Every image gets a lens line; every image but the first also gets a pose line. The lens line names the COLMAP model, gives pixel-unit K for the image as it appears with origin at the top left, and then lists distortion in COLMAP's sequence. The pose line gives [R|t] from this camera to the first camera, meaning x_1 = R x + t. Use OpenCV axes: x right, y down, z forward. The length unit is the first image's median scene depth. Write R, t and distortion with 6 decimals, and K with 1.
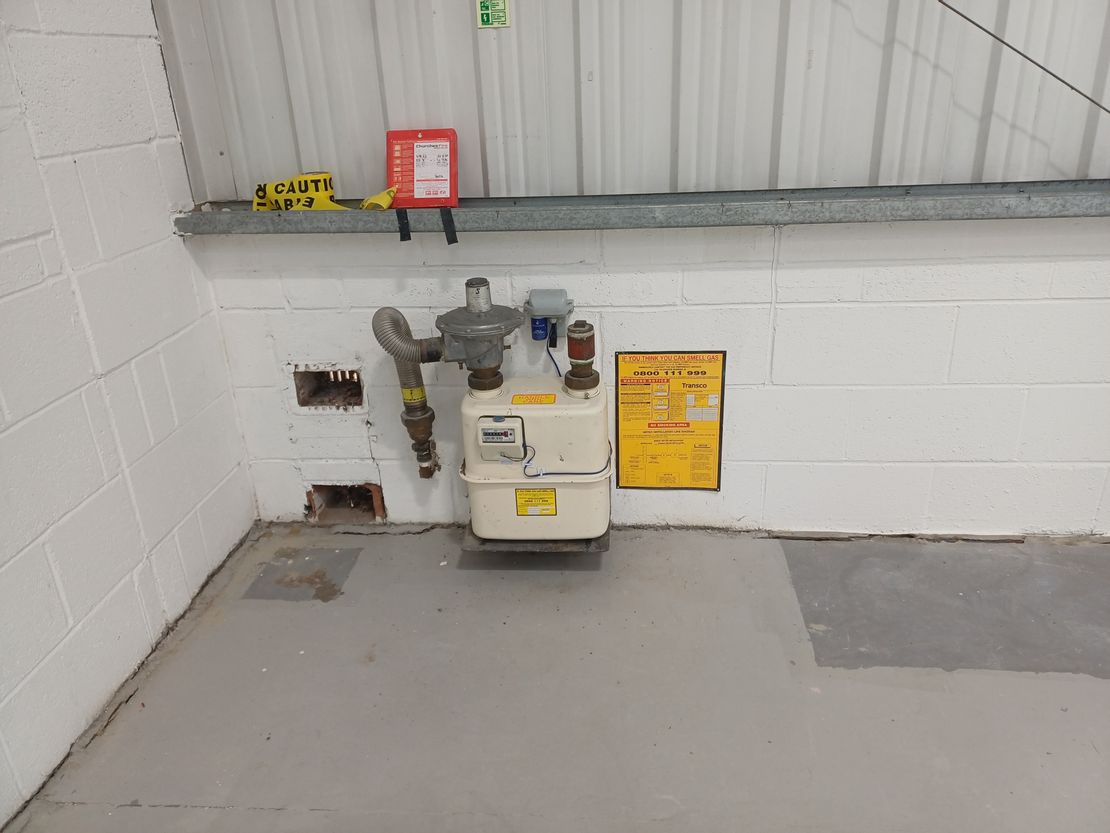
lens RADIAL K [[809.6, 0, 560.0], [0, 809.6, 414.3], [0, 0, 1]] dist [0.004824, -0.005634]
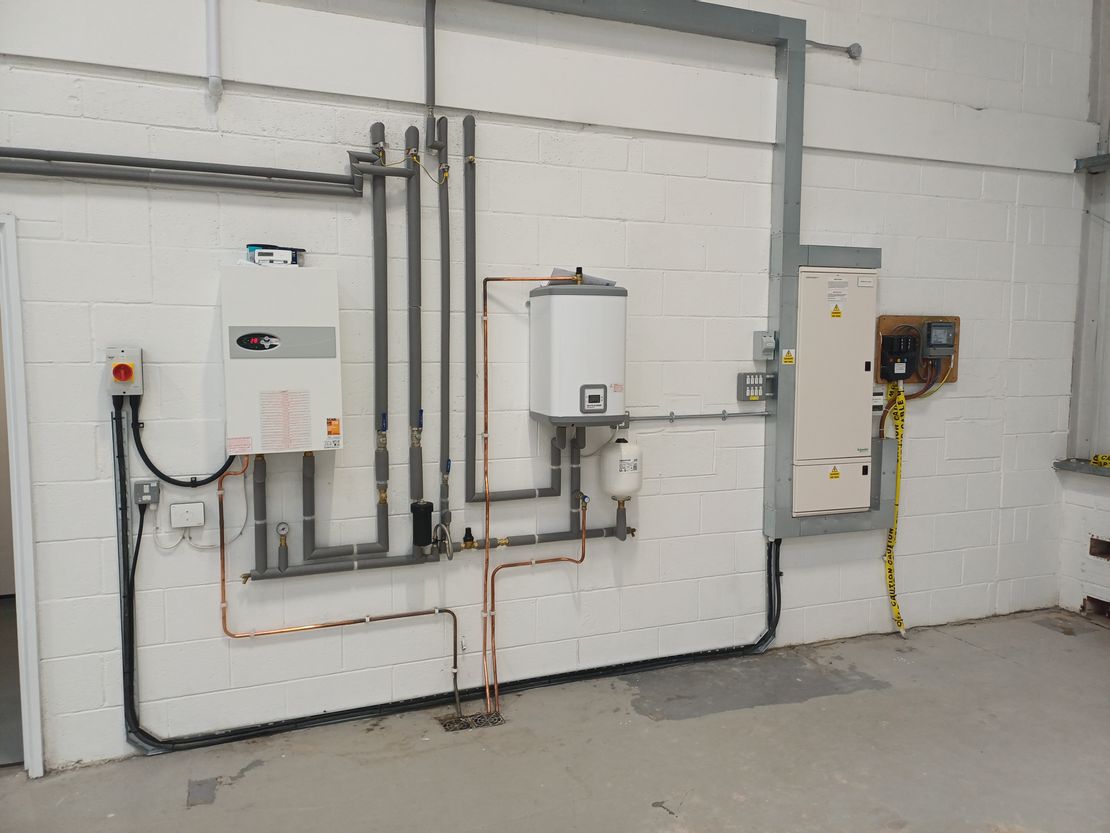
lens RADIAL K [[809.6, 0, 559.1], [0, 809.6, 416.7], [0, 0, 1]] dist [0.004824, -0.005634]
pose [[0.423115, 0.112203, -0.899102, 0.982110], [-0.369635, 0.927351, -0.058221, 0.298772], [0.827251, 0.356974, 0.433851, -1.232148]]
